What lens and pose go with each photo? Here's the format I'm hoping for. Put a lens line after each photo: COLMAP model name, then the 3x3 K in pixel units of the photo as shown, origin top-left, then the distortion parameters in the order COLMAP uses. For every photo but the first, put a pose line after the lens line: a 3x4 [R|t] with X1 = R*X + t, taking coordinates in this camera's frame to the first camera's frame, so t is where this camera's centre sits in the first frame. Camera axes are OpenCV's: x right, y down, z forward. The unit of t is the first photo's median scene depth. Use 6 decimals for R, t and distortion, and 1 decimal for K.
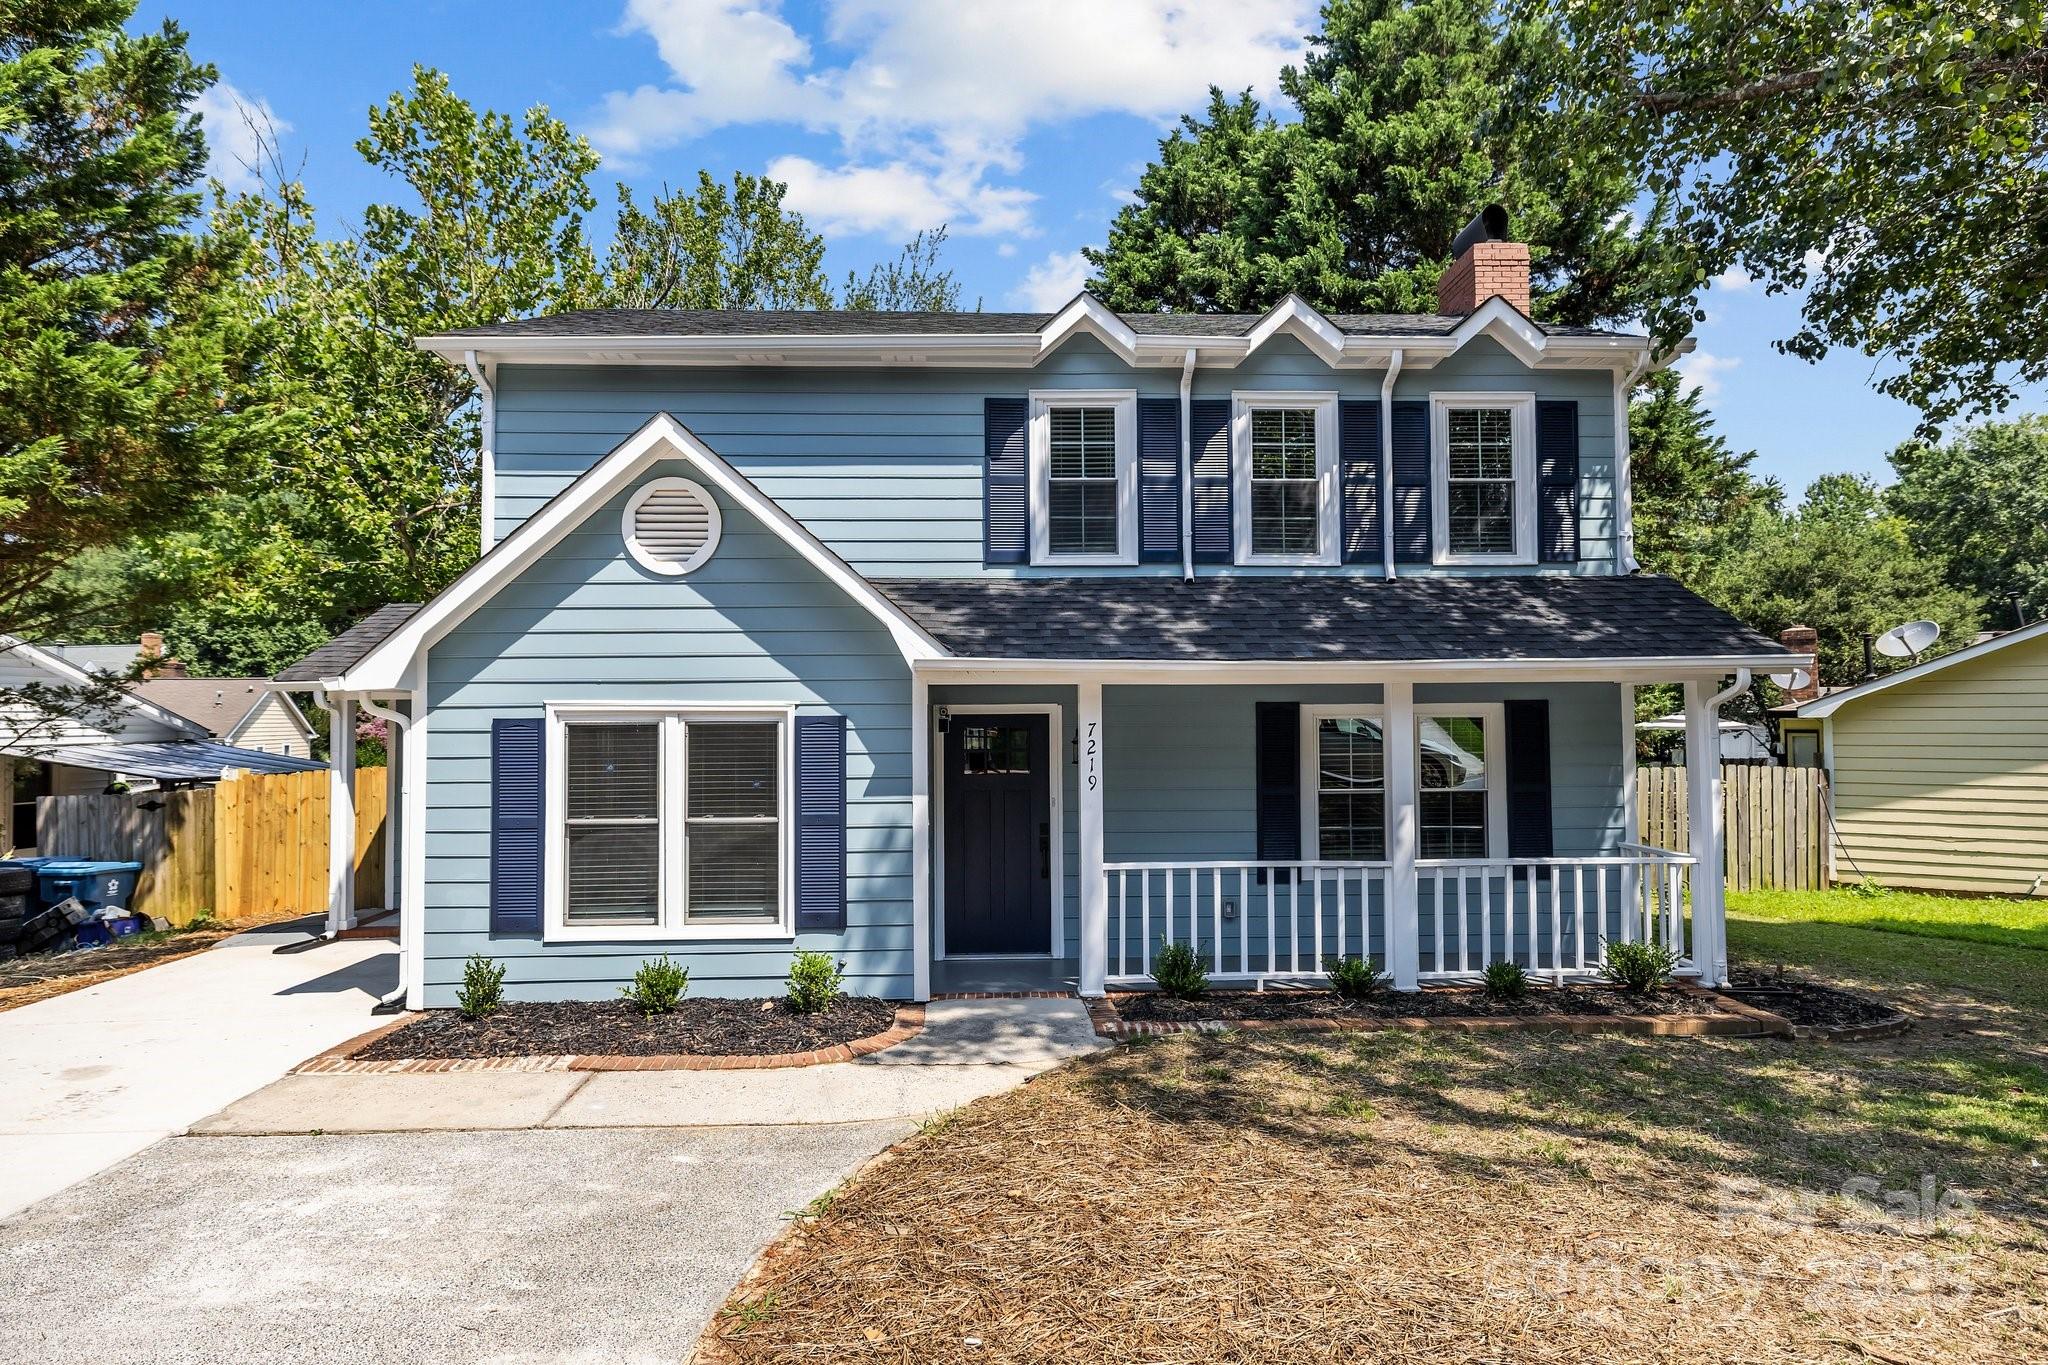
lens RADIAL K [[1143.0, 0, 1020.0], [0, 1143.0, 683.1], [0, 0, 1]] dist [-0.002757, -0.000898]
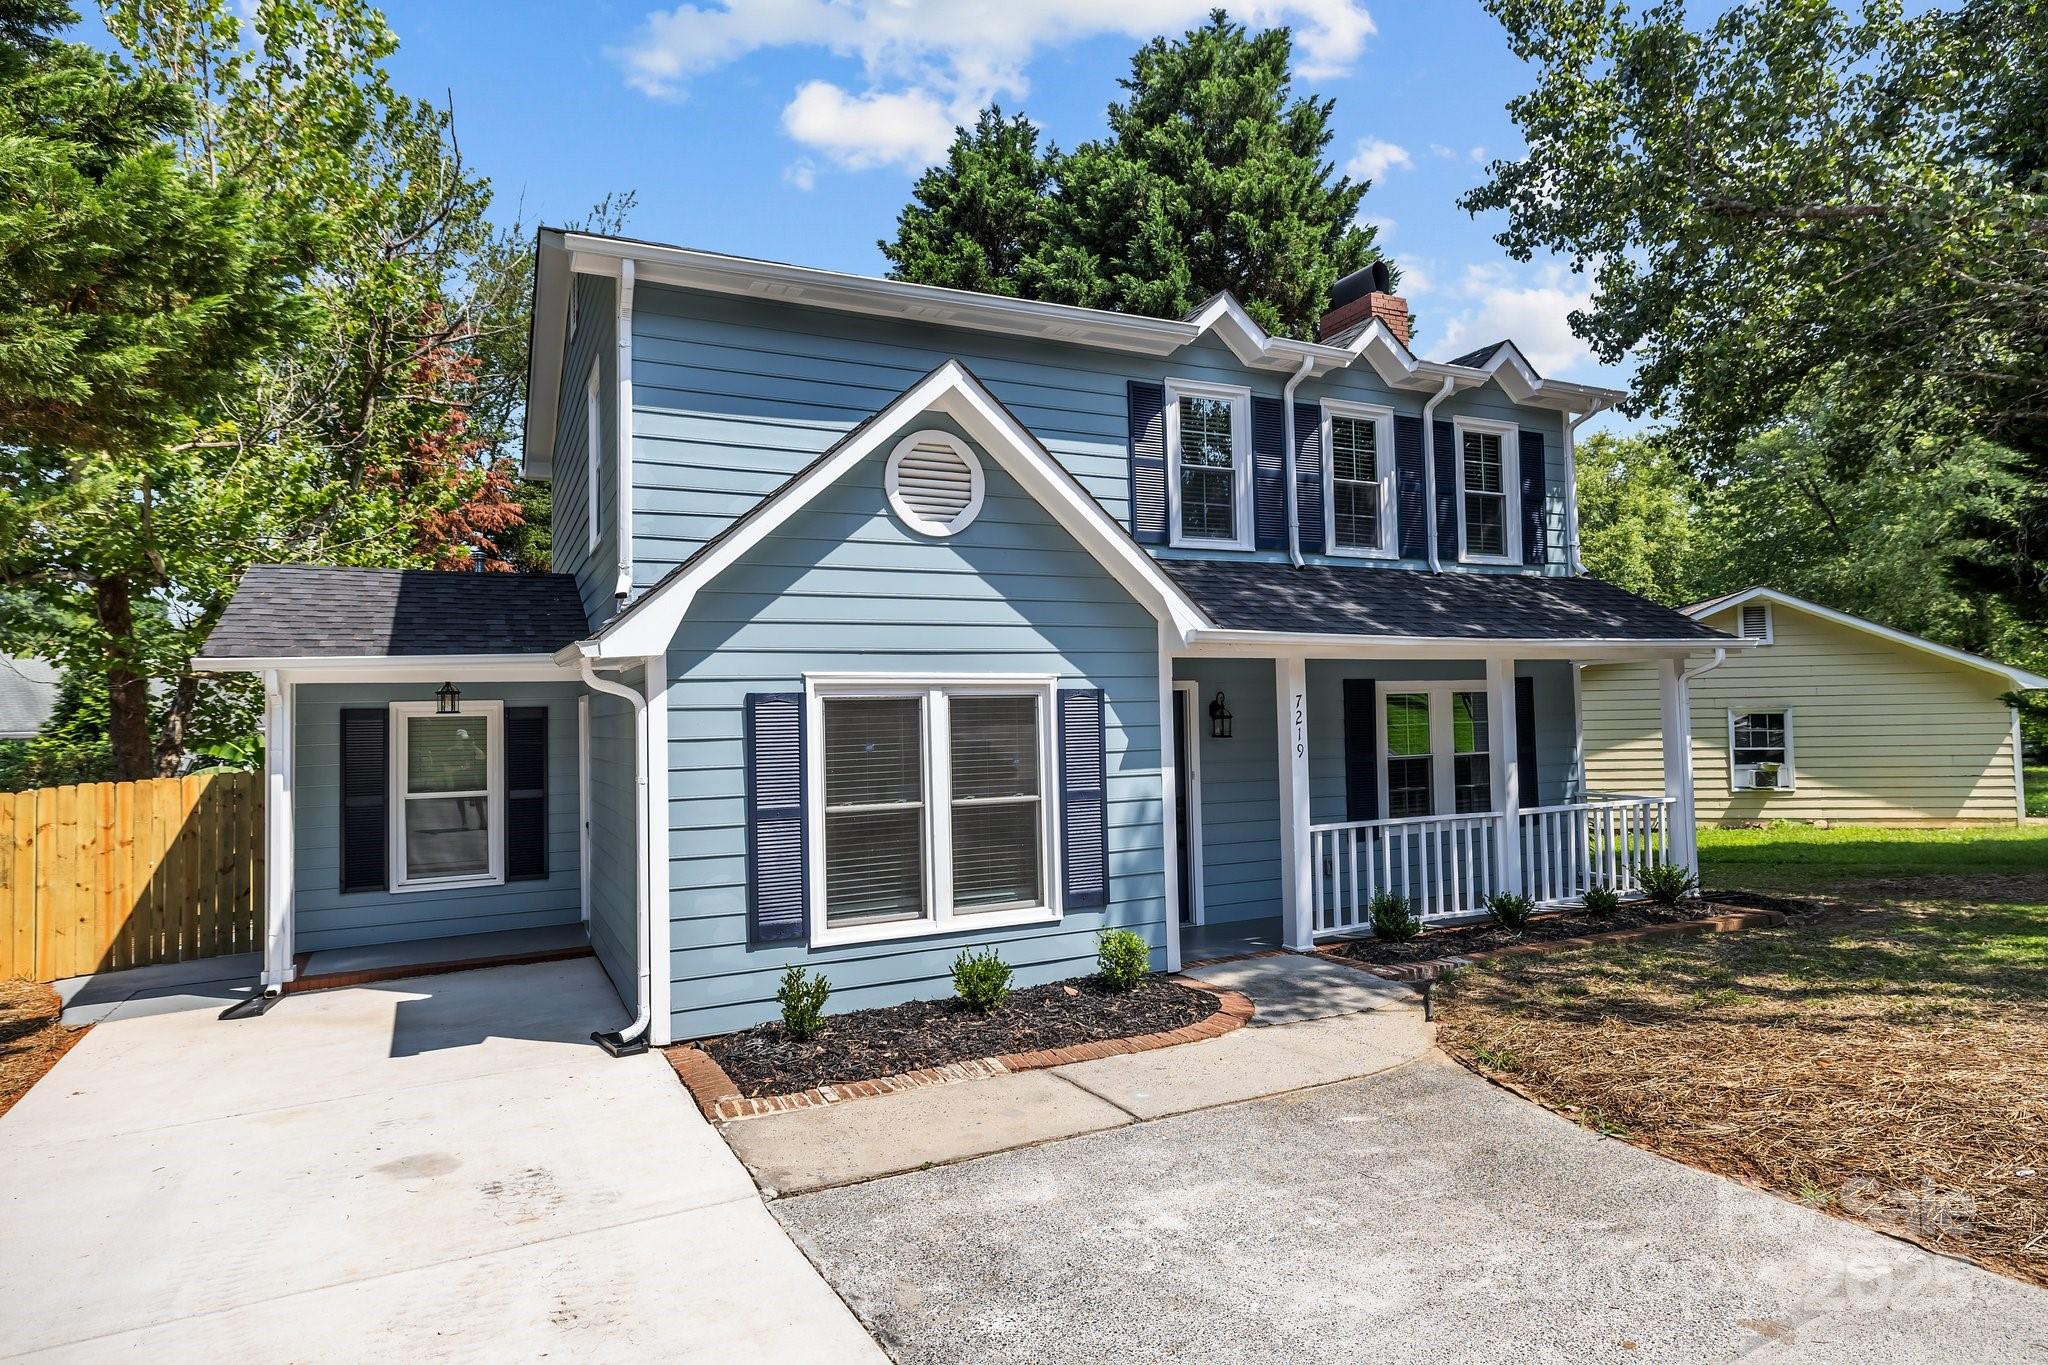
lens RADIAL K [[1130.6, 0, 1019.7], [0, 1130.6, 677.2], [0, 0, 1]] dist [-0.002250, -0.001220]
pose [[0.916679, -0.000185, 0.399624, -0.537284], [0.004622, 0.999938, -0.010139, 0.025133], [-0.399597, 0.011141, 0.916623, 0.123492]]
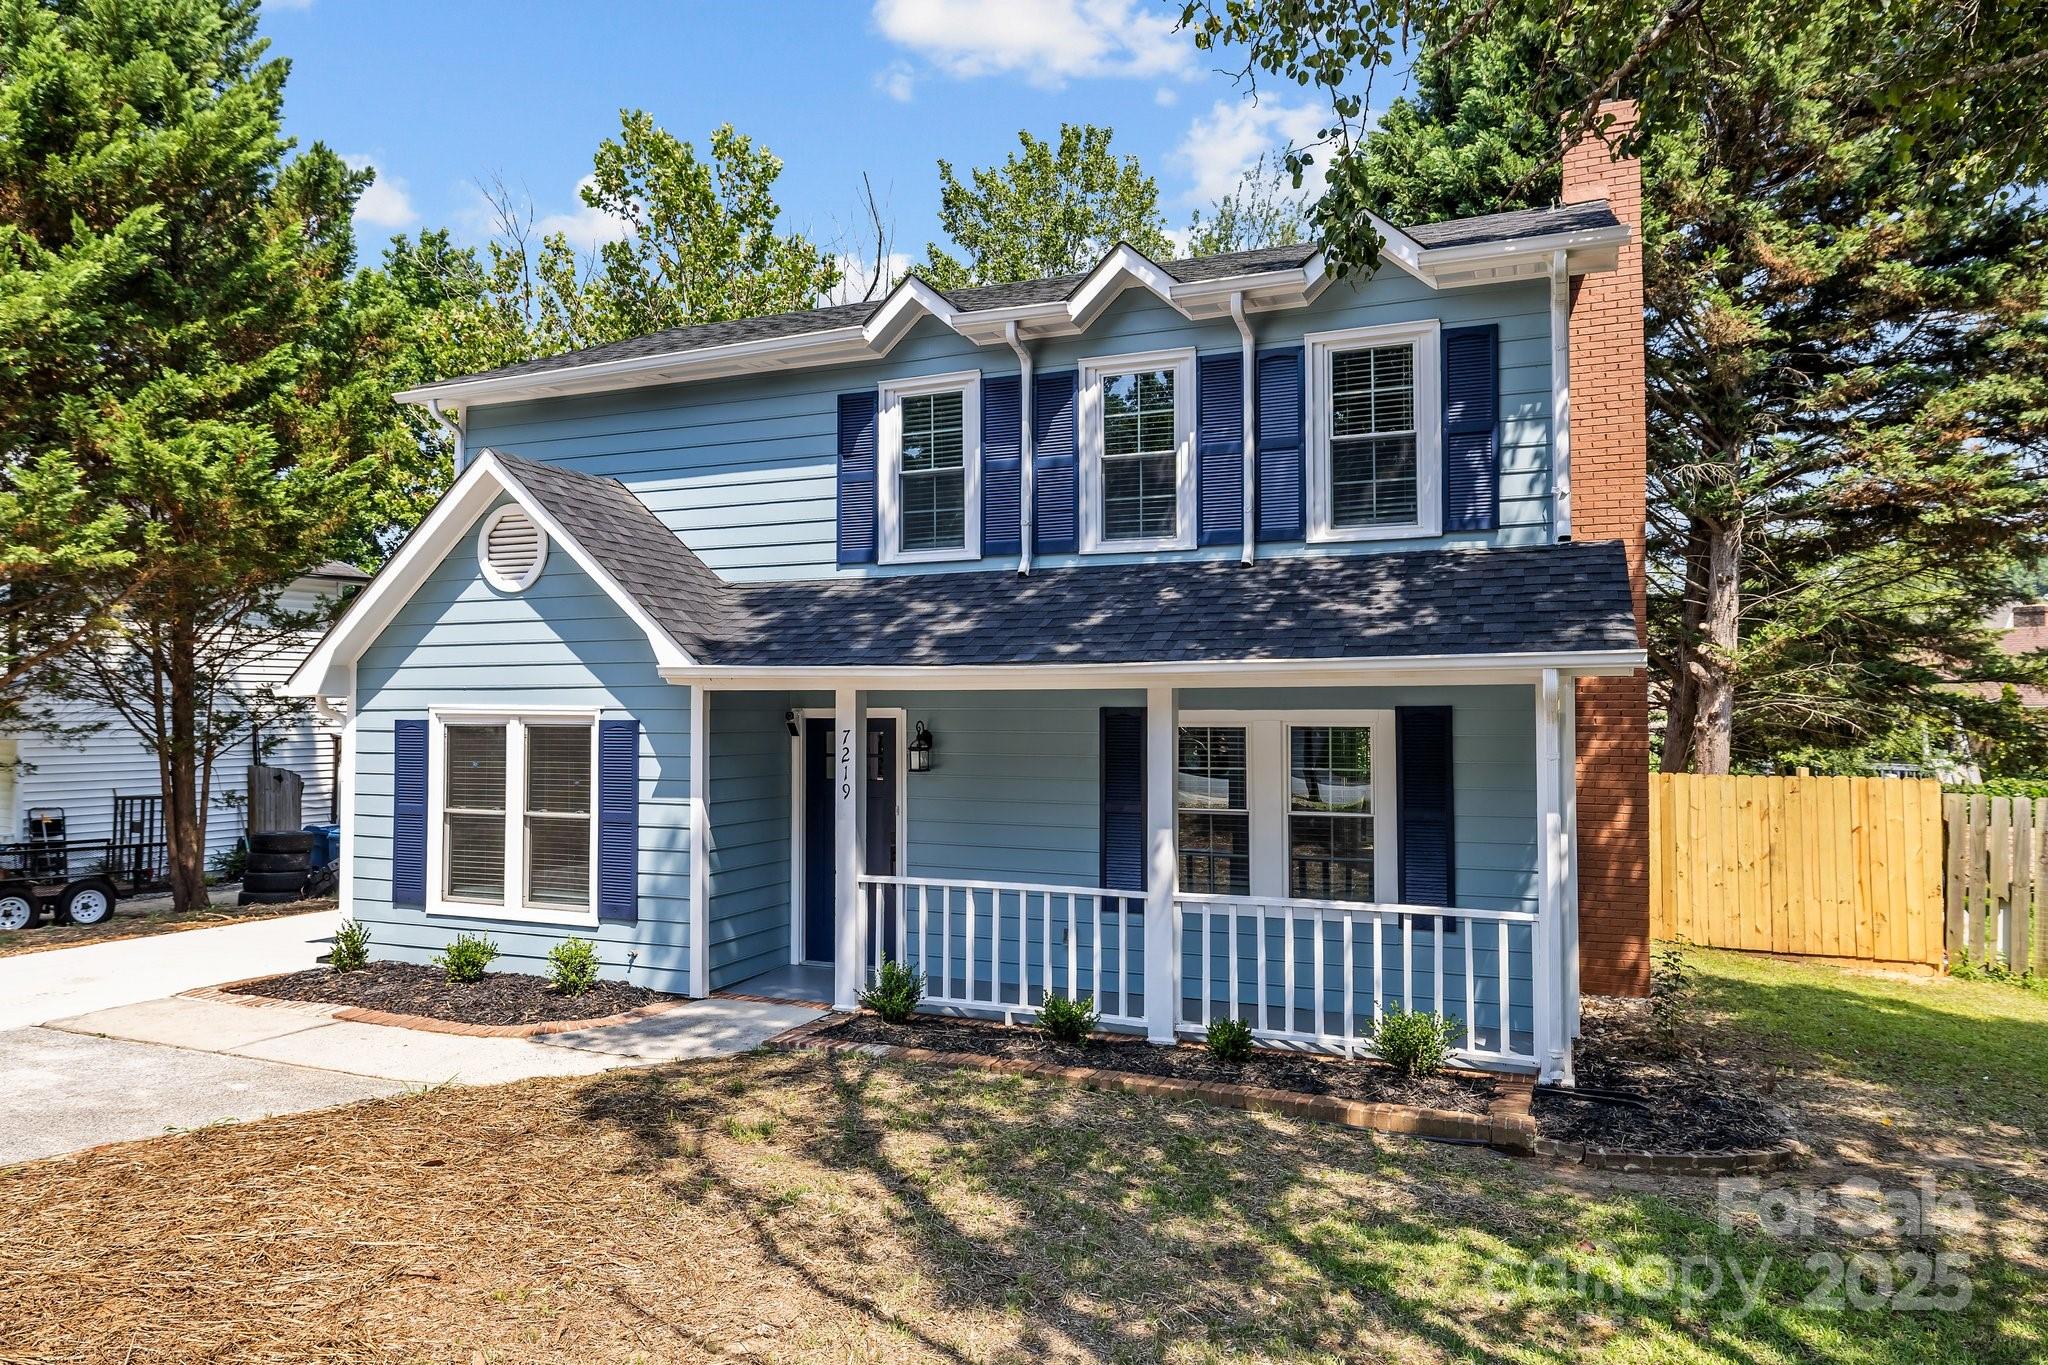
lens RADIAL K [[1307.5, 0, 1015.0], [0, 1307.5, 679.1], [0, 0, 1]] dist [-0.002874, 0.000755]
pose [[0.905728, -0.003900, -0.423841, 0.597054], [0.007830, 0.999941, 0.007532, -0.013806], [0.423787, -0.010141, 0.905705, 0.050154]]
